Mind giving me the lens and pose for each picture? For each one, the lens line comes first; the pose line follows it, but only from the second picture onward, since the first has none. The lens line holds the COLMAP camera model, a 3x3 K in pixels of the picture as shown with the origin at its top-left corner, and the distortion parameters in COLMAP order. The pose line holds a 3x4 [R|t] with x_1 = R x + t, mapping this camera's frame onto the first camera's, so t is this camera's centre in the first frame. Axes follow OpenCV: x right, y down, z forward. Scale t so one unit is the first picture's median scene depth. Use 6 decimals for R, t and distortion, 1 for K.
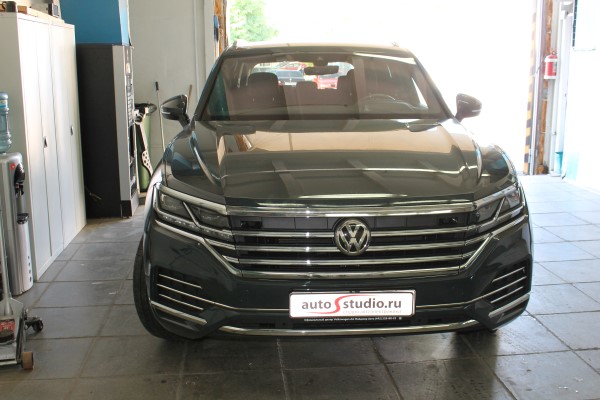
lens RADIAL K [[674.7, 0, 300.0], [0, 674.7, 200.0], [0, 0, 1]] dist [-0.121474, 0.024210]
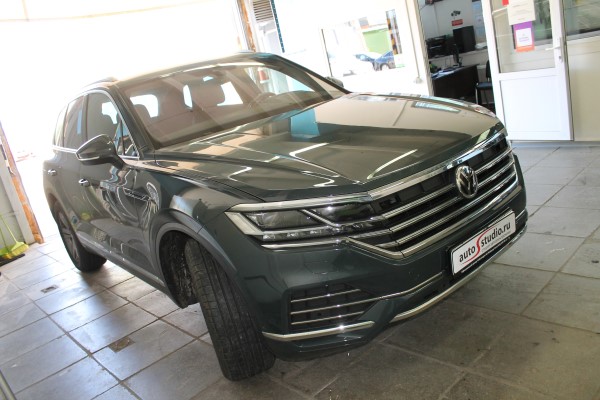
lens RADIAL K [[508.8, 0, 300.0], [0, 508.8, 200.0], [0, 0, 1]] dist [-0.171677, 0.157323]
pose [[0.787121, -0.318002, 0.528503, -0.552834], [0.327283, 0.941607, 0.079132, -0.066749], [-0.522806, 0.110683, 0.845235, 0.464943]]
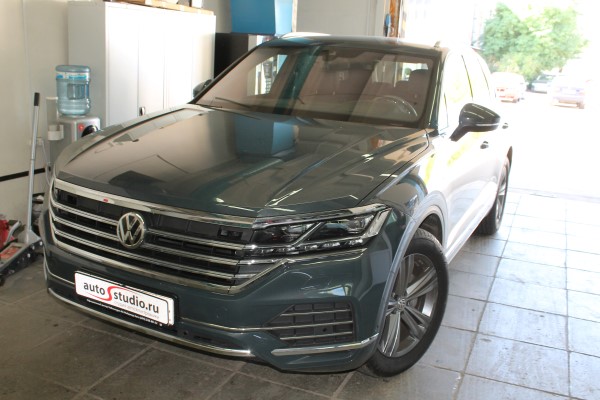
lens RADIAL K [[584.6, 0, 300.0], [0, 584.6, 200.0], [0, 0, 1]] dist [-0.067699, 0.001840]
pose [[0.868689, 0.170703, -0.465015, 0.666053], [-0.156439, 0.985244, 0.069433, -0.083032], [0.470006, 0.012431, 0.882576, 0.367905]]
